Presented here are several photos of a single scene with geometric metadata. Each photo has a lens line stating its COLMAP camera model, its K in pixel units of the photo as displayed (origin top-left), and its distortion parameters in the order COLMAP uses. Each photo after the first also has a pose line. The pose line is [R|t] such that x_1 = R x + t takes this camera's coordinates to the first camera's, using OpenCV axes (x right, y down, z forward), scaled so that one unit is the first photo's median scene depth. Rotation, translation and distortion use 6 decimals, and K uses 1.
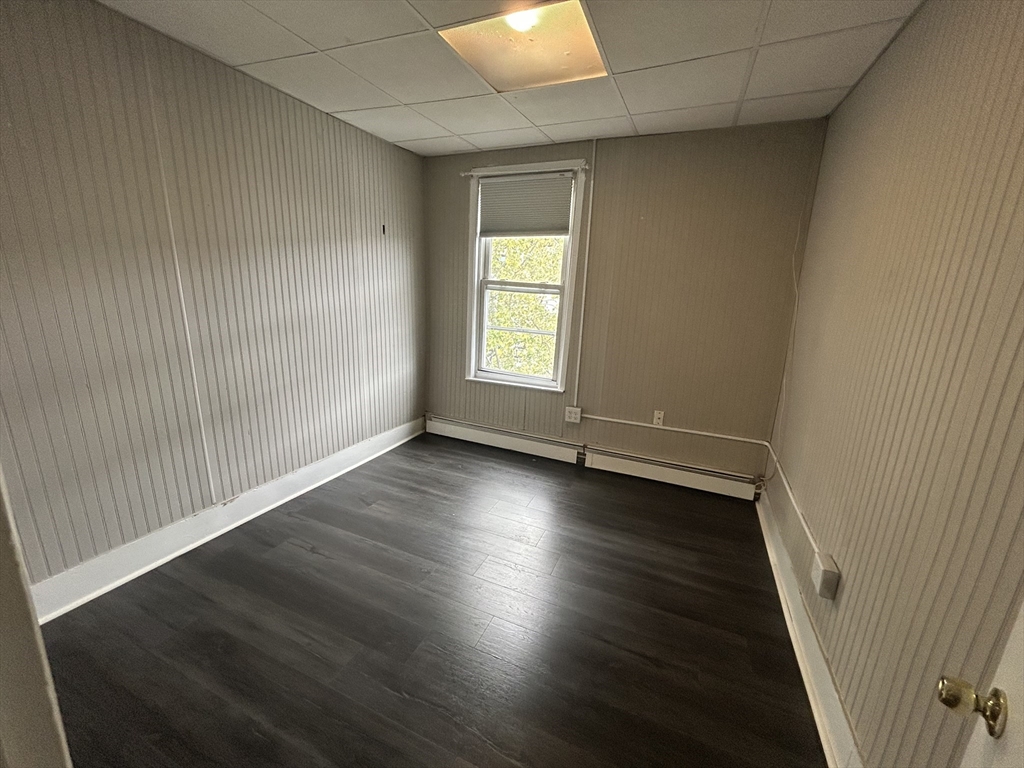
lens RADIAL K [[414.6, 0, 513.3], [0, 414.6, 385.4], [0, 0, 1]] dist [-0.008887, 0.005025]
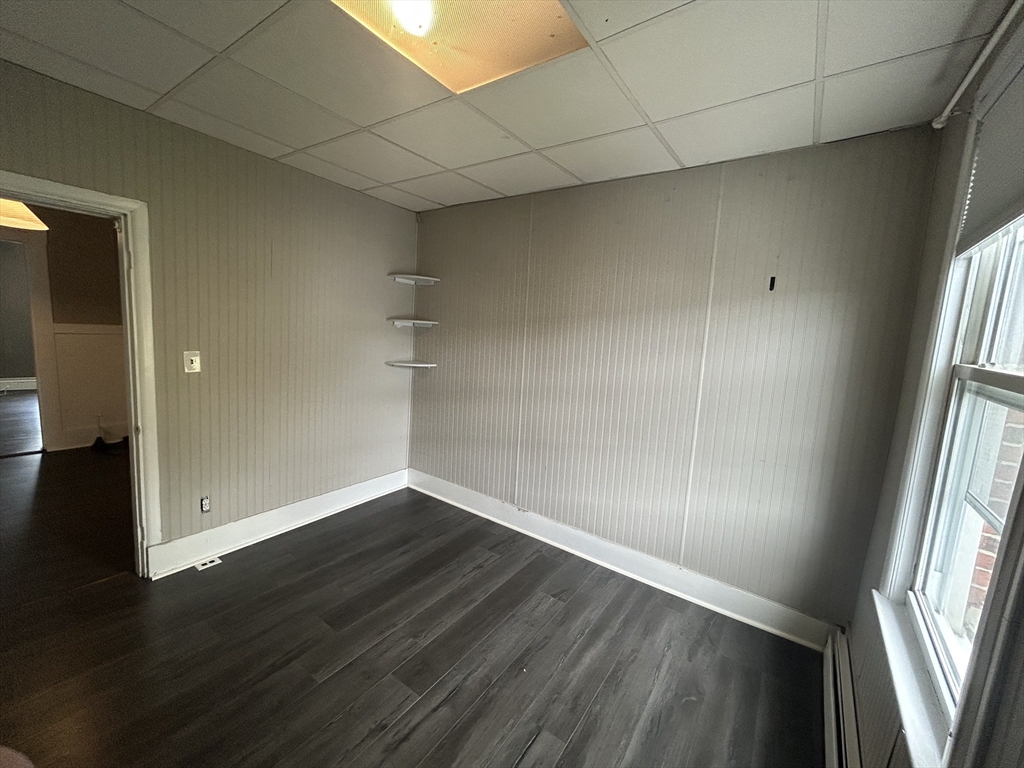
lens RADIAL K [[414.6, 0, 513.3], [0, 414.6, 385.4], [0, 0, 1]] dist [-0.008887, 0.005025]
pose [[-0.205994, 0.076872, -0.975529, 0.496199], [-0.296612, 0.945105, 0.137107, -0.230218], [0.932517, 0.317596, -0.171885, 0.929649]]
